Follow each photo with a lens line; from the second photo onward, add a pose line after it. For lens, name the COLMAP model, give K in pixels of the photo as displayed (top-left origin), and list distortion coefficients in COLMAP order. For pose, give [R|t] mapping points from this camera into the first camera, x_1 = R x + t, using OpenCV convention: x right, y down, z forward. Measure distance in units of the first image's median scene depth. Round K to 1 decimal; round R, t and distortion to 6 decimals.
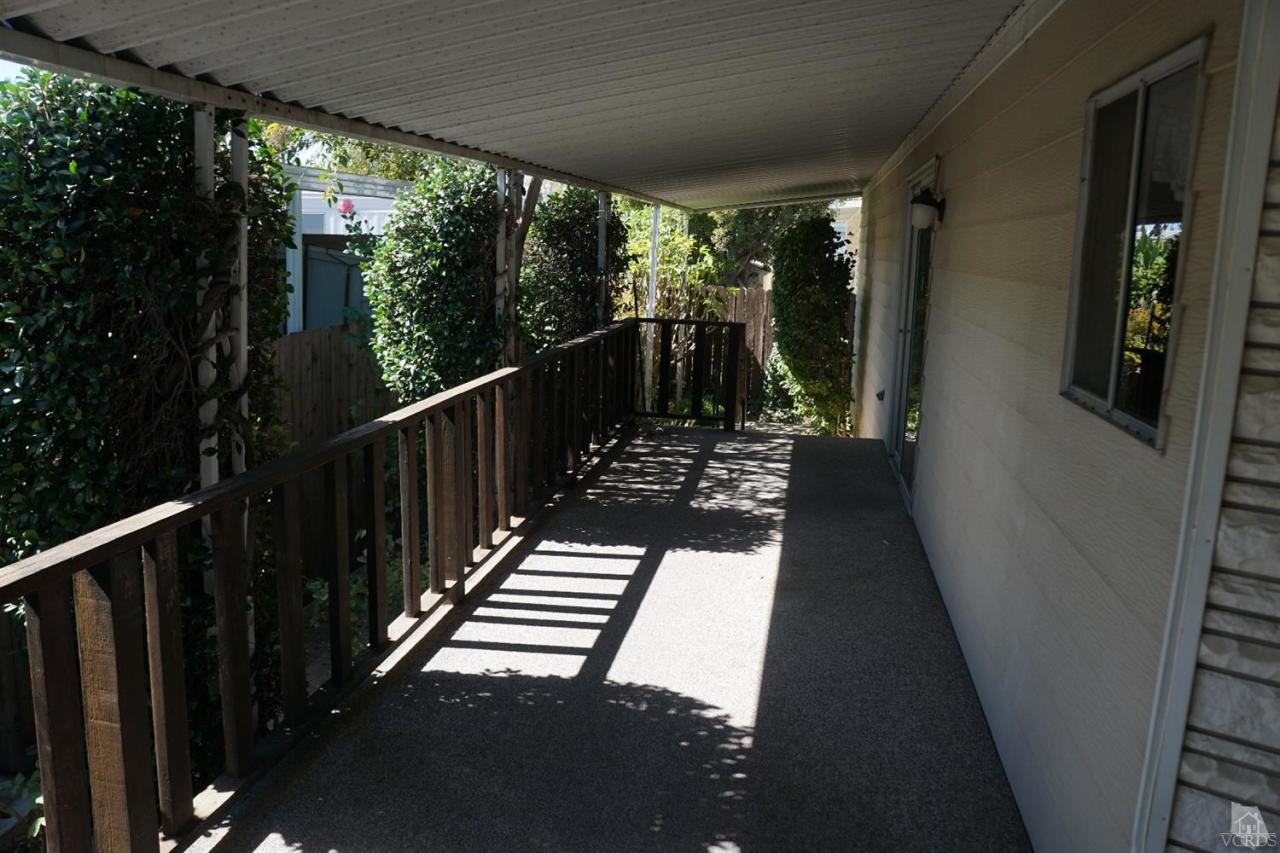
lens RADIAL K [[1019.9, 0, 640.0], [0, 1019.9, 426.5], [0, 0, 1]] dist [-0.115262, -0.000400]
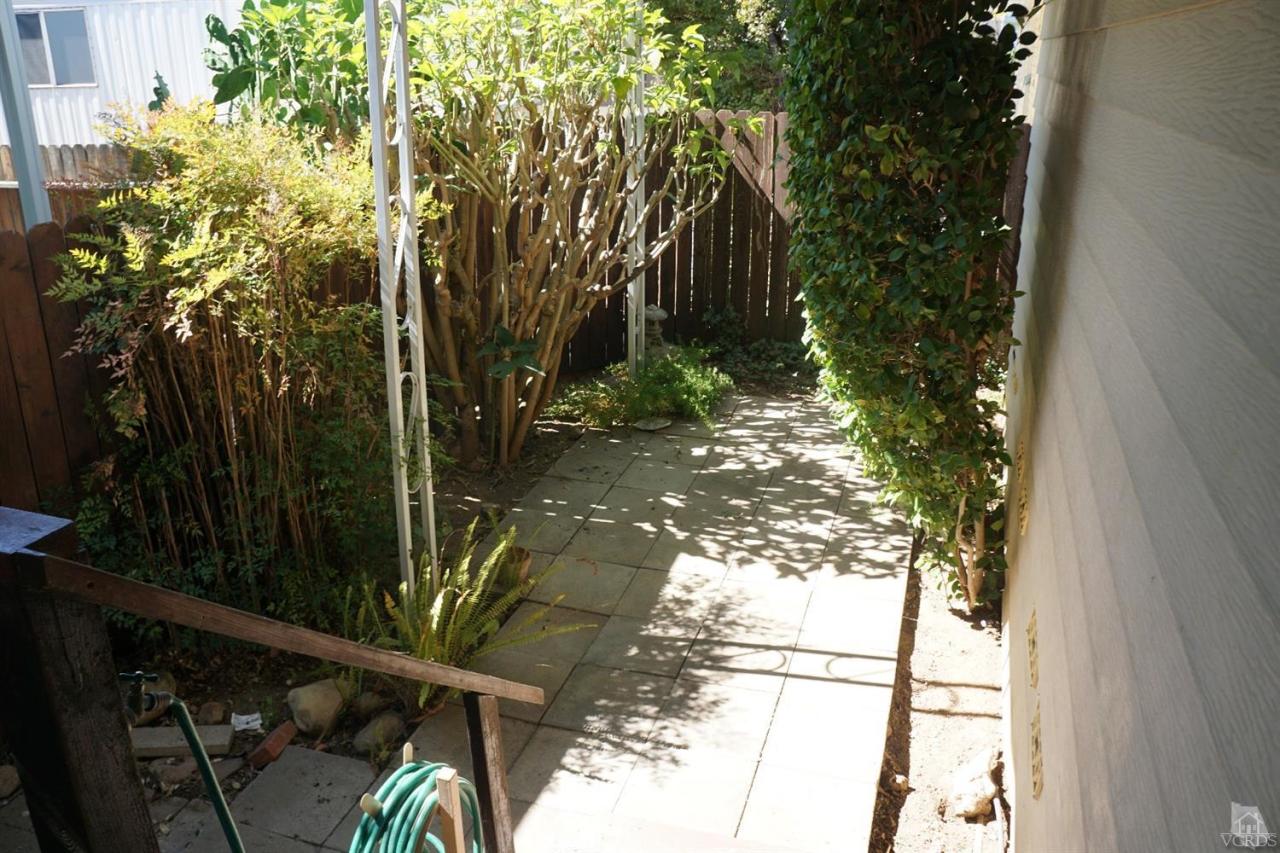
lens RADIAL K [[1019.9, 0, 640.0], [0, 1019.9, 426.5], [0, 0, 1]] dist [-0.115262, -0.000400]
pose [[0.988000, 0.020194, -0.153131, 0.142397], [0.007982, 0.983416, 0.181187, -0.102153], [0.154251, -0.180235, 0.971454, 0.667284]]
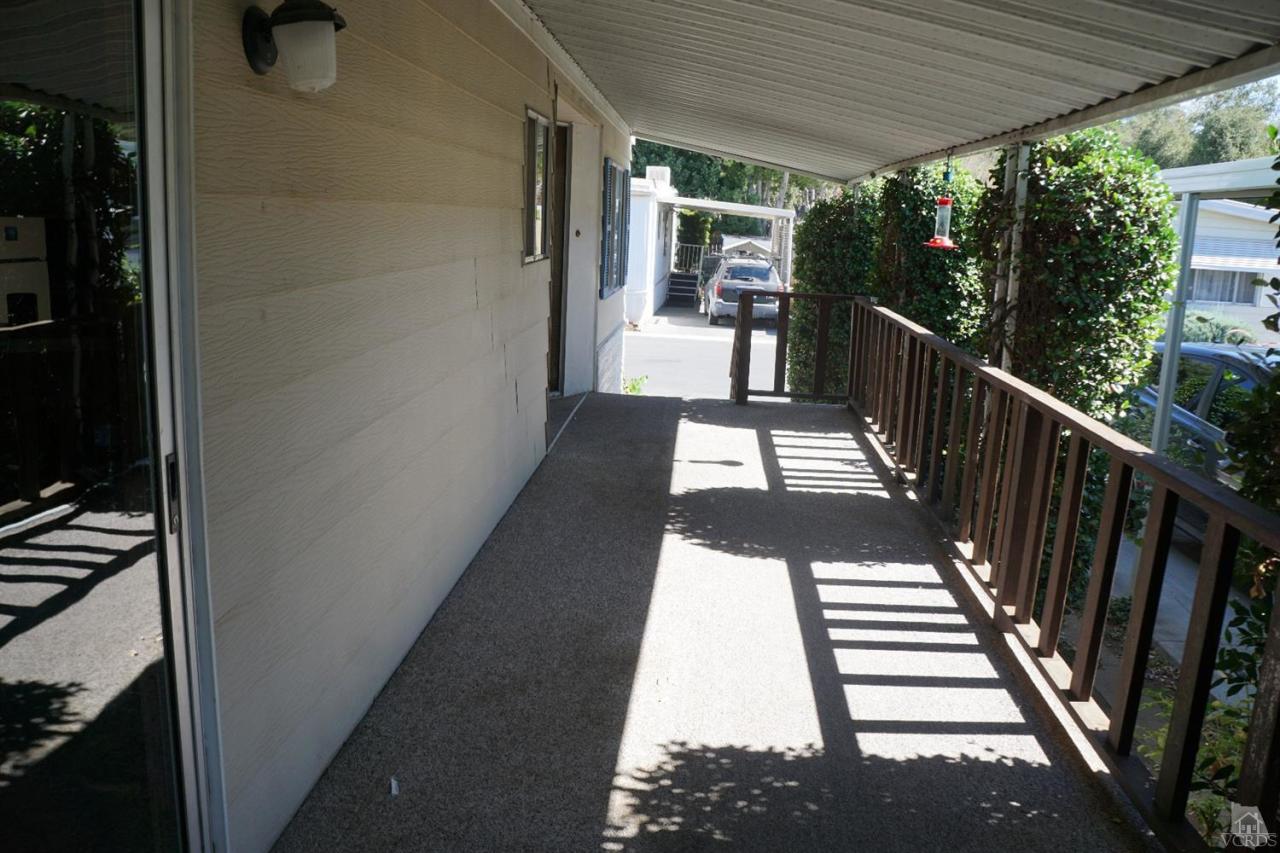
lens RADIAL K [[1019.9, 0, 640.0], [0, 1019.9, 426.5], [0, 0, 1]] dist [-0.115262, -0.000400]
pose [[-0.990464, -0.080911, -0.111506, 0.203671], [-0.116825, 0.922260, 0.368494, -0.233807], [0.073022, 0.378007, -0.922918, 1.444325]]
